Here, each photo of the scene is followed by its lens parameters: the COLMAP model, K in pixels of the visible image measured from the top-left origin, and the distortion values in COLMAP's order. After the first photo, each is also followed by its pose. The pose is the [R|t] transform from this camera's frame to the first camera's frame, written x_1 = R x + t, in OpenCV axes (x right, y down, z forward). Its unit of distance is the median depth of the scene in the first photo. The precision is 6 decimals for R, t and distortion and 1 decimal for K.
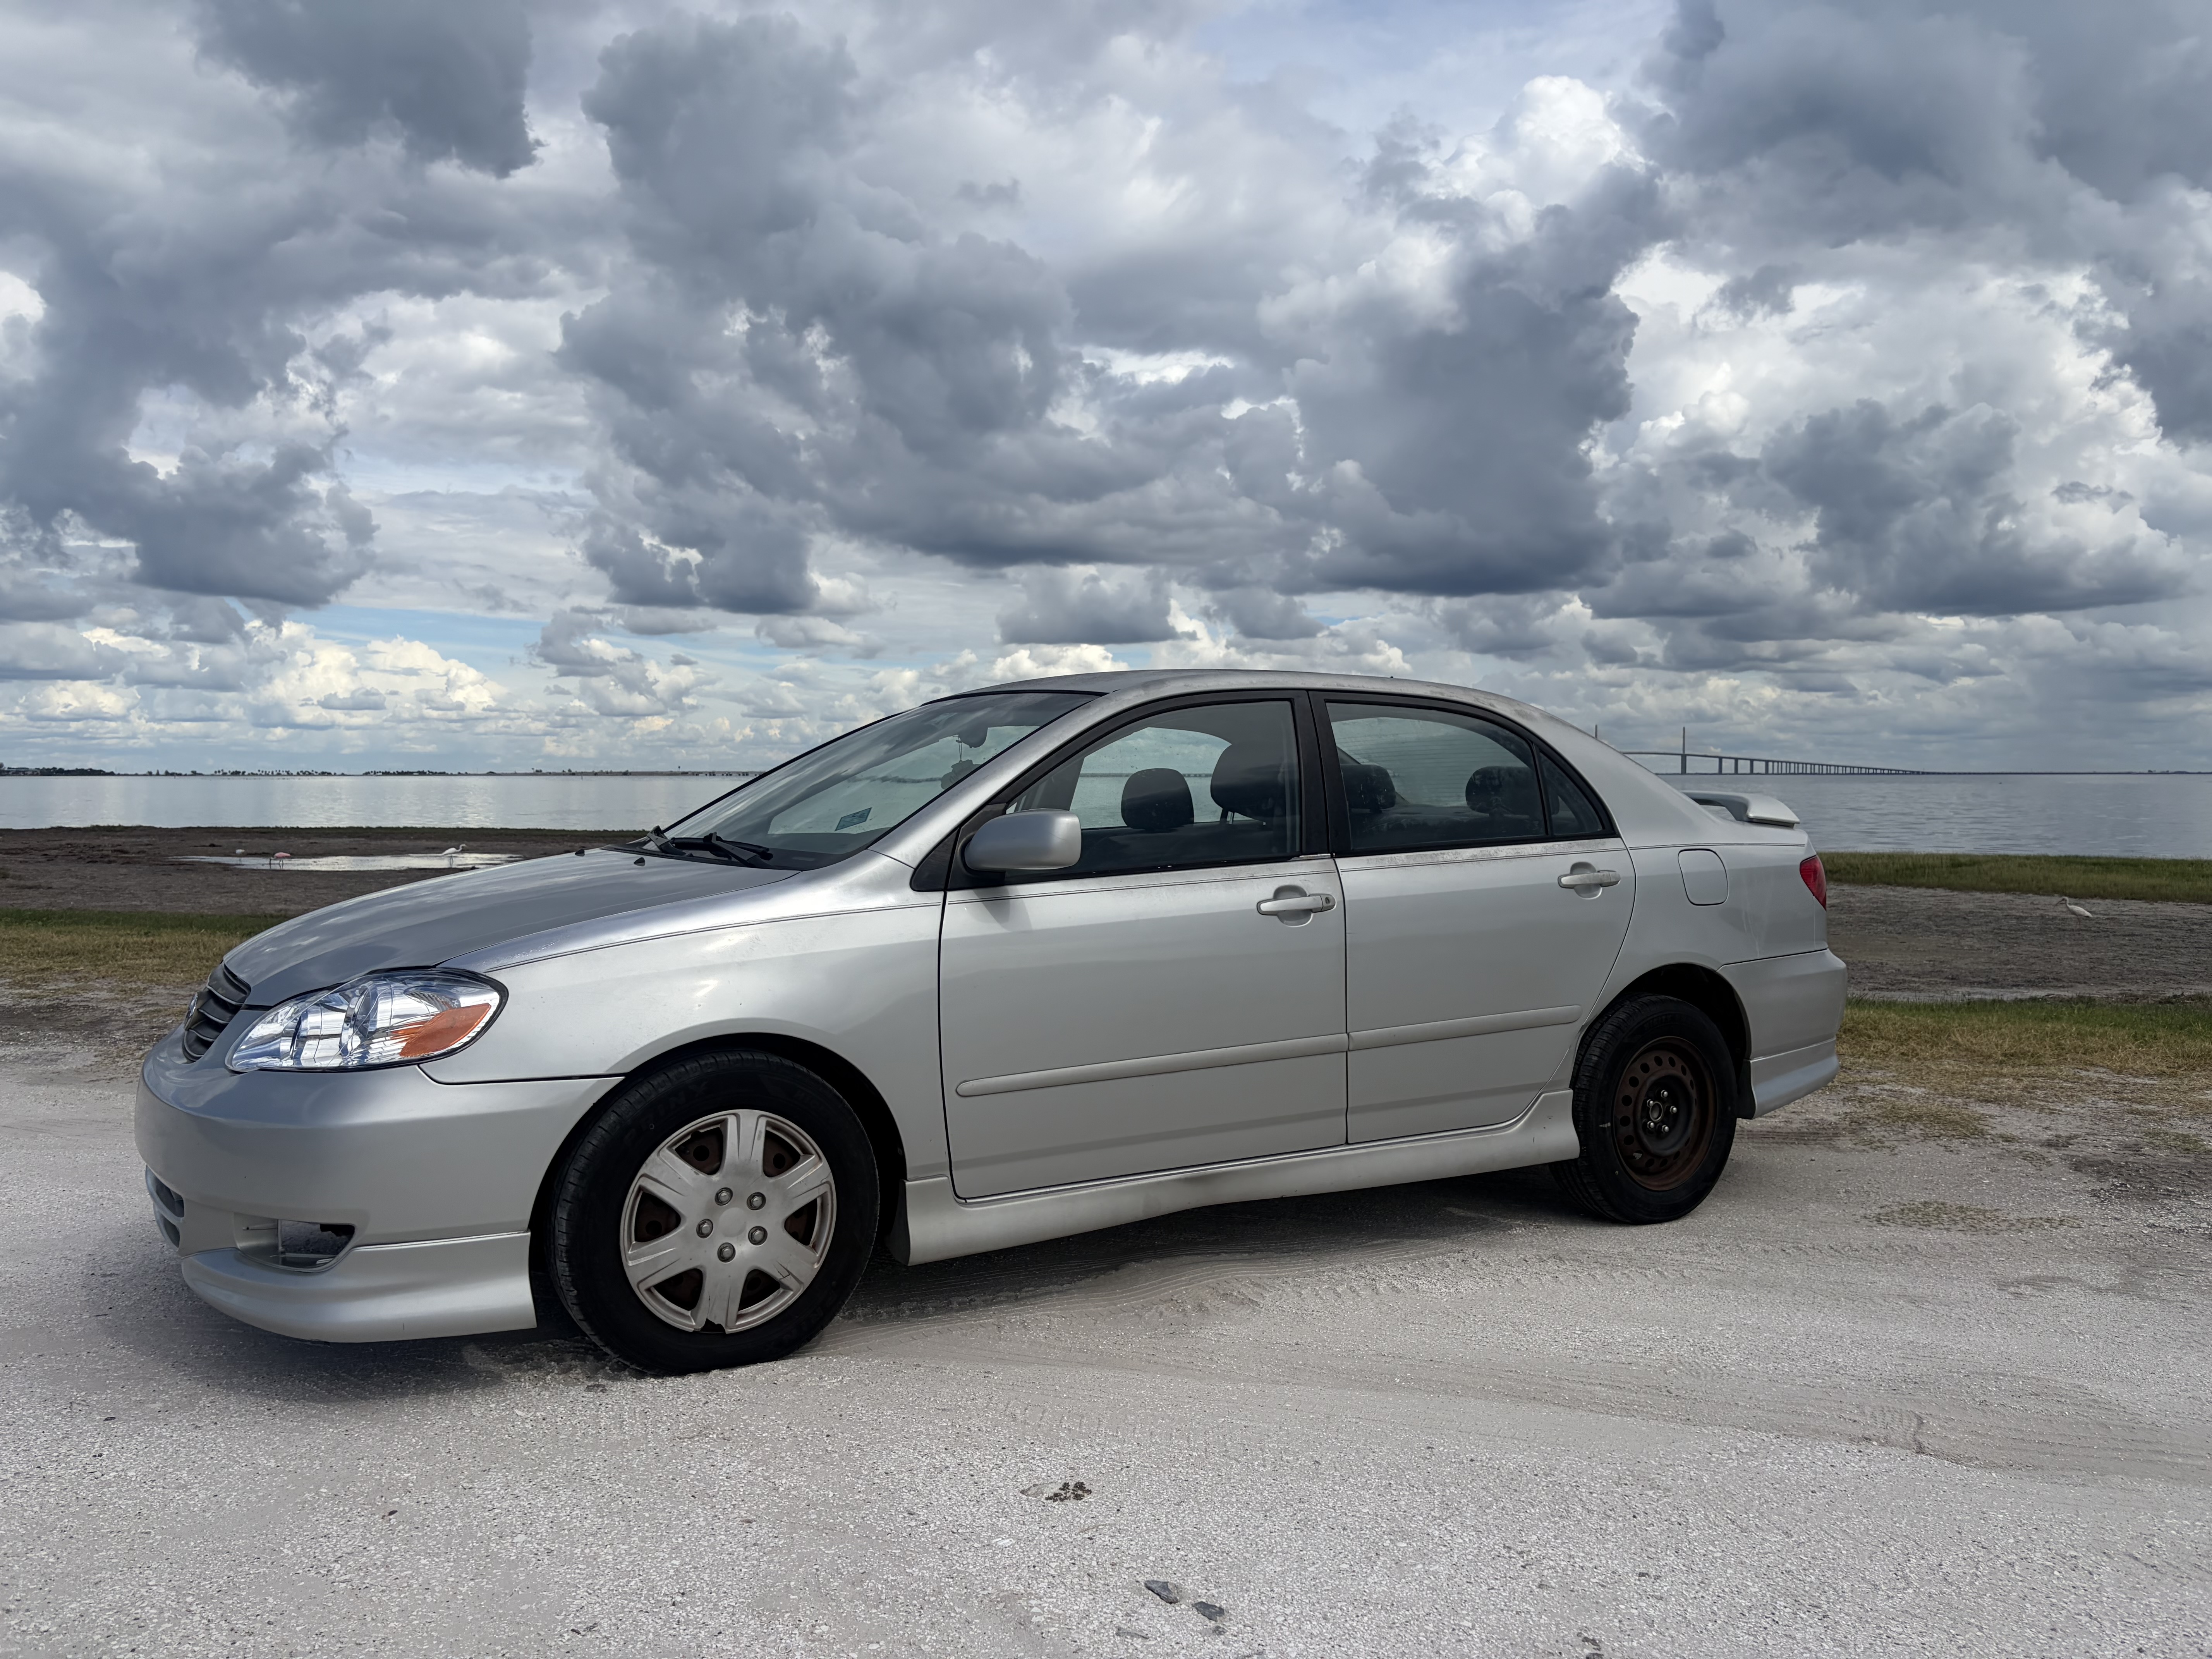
lens RADIAL K [[1676.6, 0, 1109.3], [0, 1676.6, 830.9], [0, 0, 1]] dist [0.037512, -0.043382]
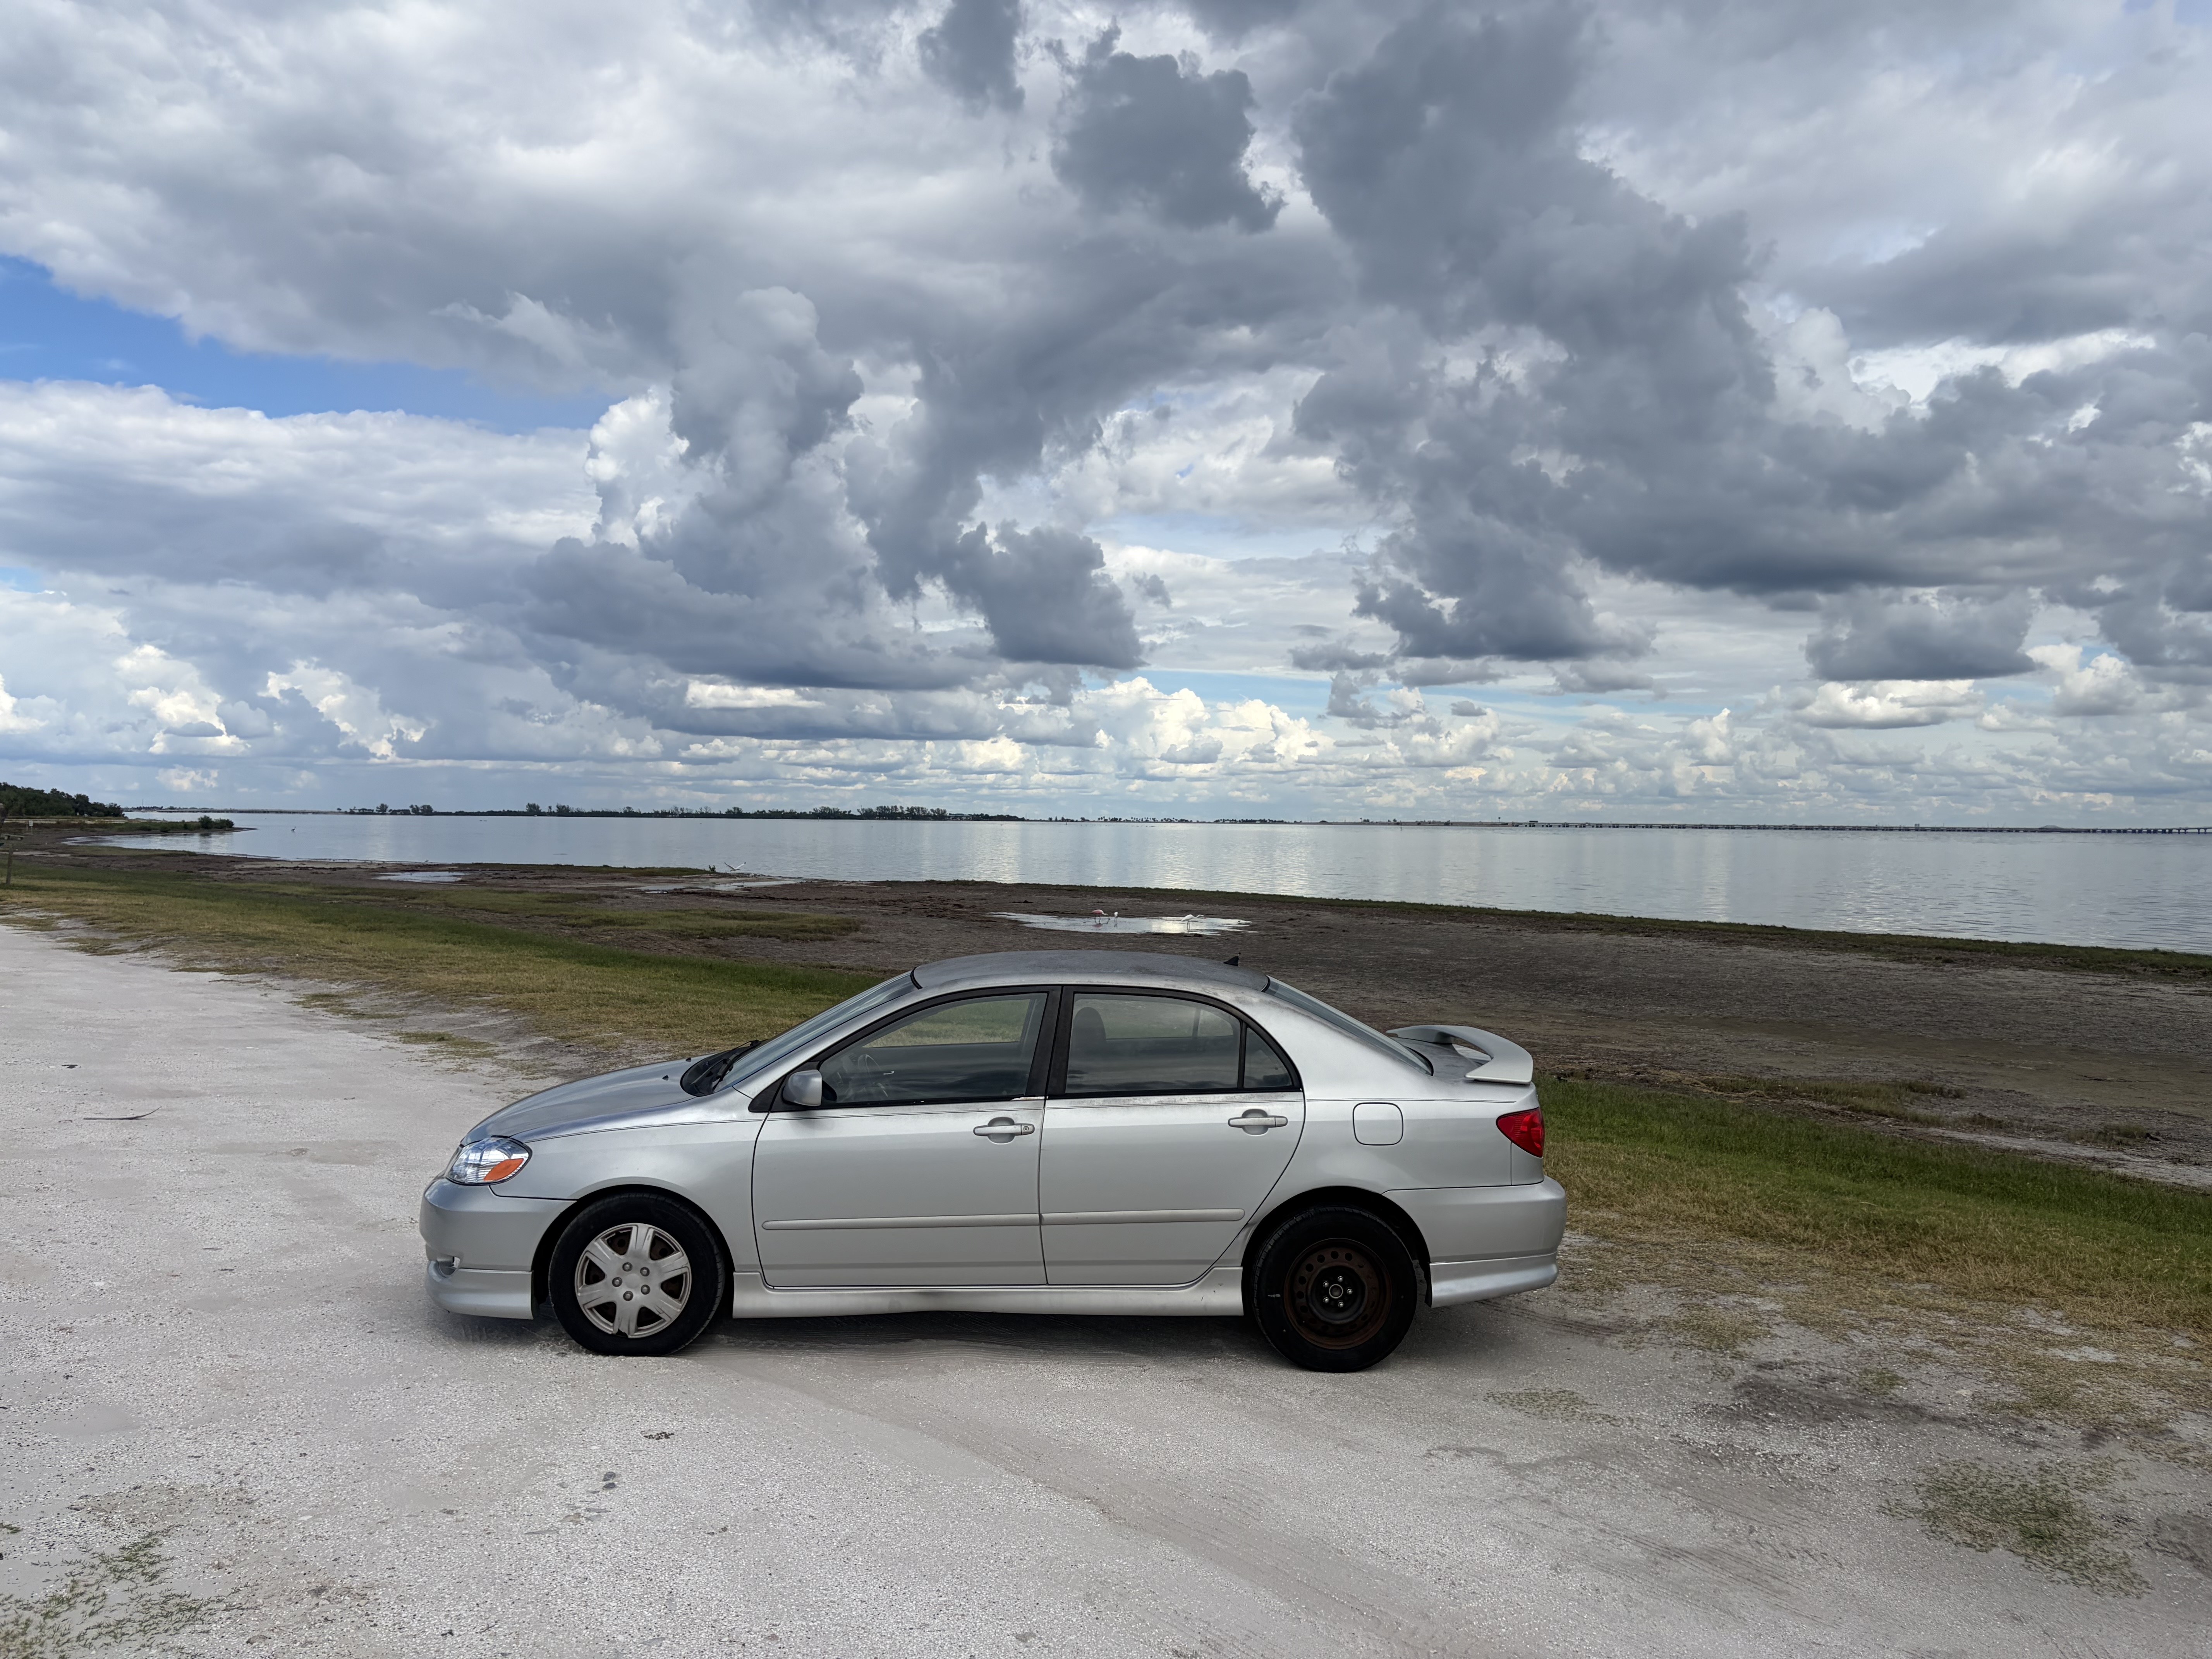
lens RADIAL K [[1676.6, 0, 1108.0], [0, 1676.6, 823.9], [0, 0, 1]] dist [0.037512, -0.043382]
pose [[0.886411, 0.012668, -0.462726, 0.779819], [-0.027658, 0.999289, -0.025625, -0.175807], [0.462072, 0.035512, 0.886131, -0.332031]]
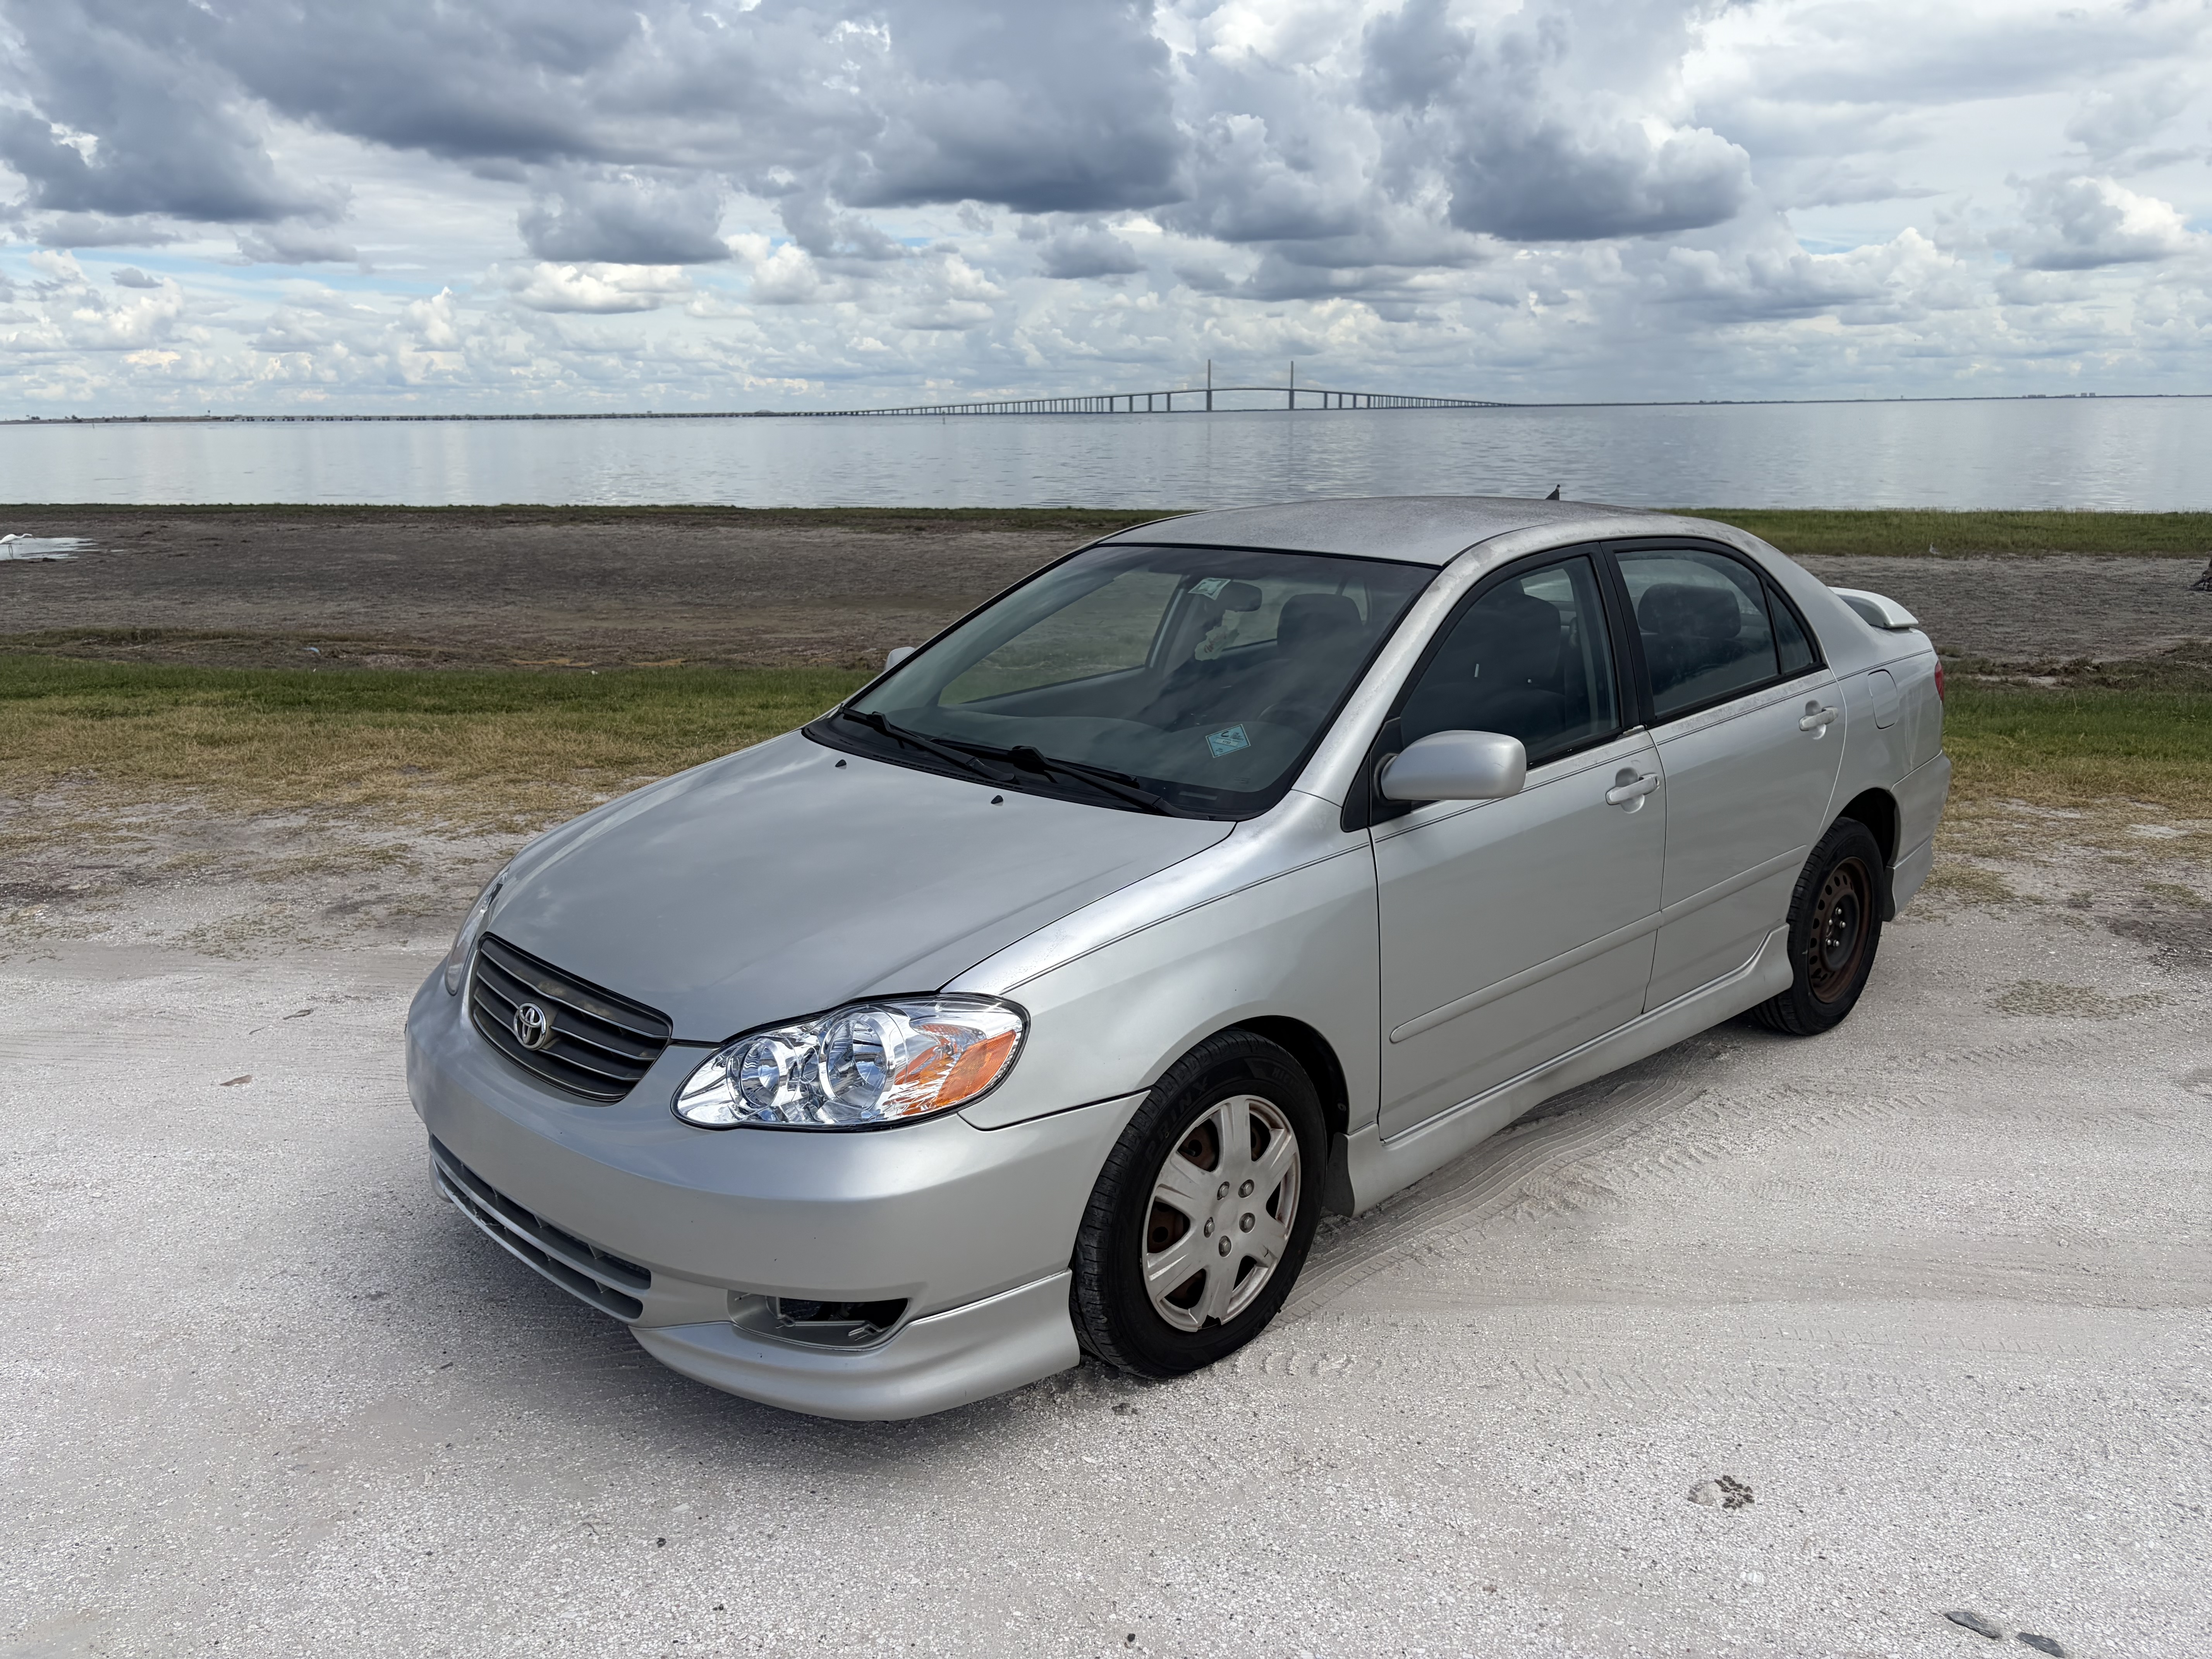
lens RADIAL K [[1676.6, 0, 1106.0], [0, 1676.6, 866.5], [0, 0, 1]] dist [0.037512, -0.043382]
pose [[0.974935, -0.066457, 0.212333, -0.316827], [0.016236, 0.973054, 0.230004, -0.111733], [-0.221896, -0.220791, 0.949744, 0.121707]]
